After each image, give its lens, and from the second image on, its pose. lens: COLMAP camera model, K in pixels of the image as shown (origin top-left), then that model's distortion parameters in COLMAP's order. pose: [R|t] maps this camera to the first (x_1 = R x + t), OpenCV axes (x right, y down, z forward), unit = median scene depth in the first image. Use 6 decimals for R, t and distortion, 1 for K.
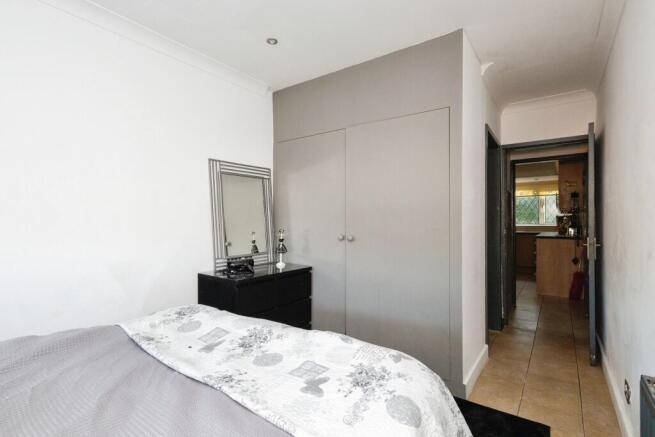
lens RADIAL K [[309.3, 0, 331.3], [0, 309.3, 218.3], [0, 0, 1]] dist [0.000861, 0.000101]
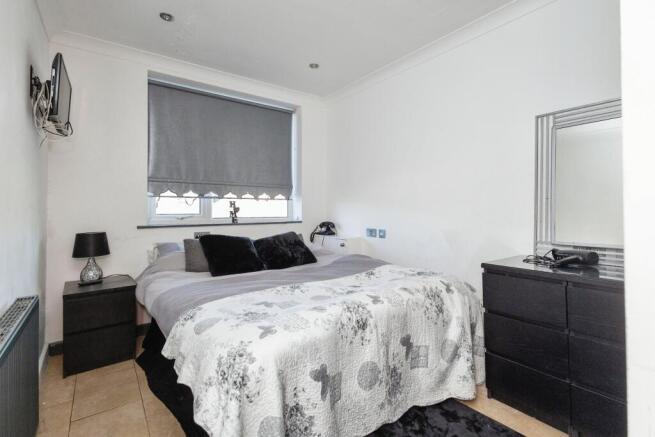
lens RADIAL K [[309.3, 0, 331.3], [0, 309.3, 218.3], [0, 0, 1]] dist [0.000861, 0.000101]
pose [[-0.286359, 0.026356, -0.957760, 1.080772], [0.007094, 0.999652, 0.025388, 0.092720], [0.958096, 0.000476, -0.286446, 1.499174]]
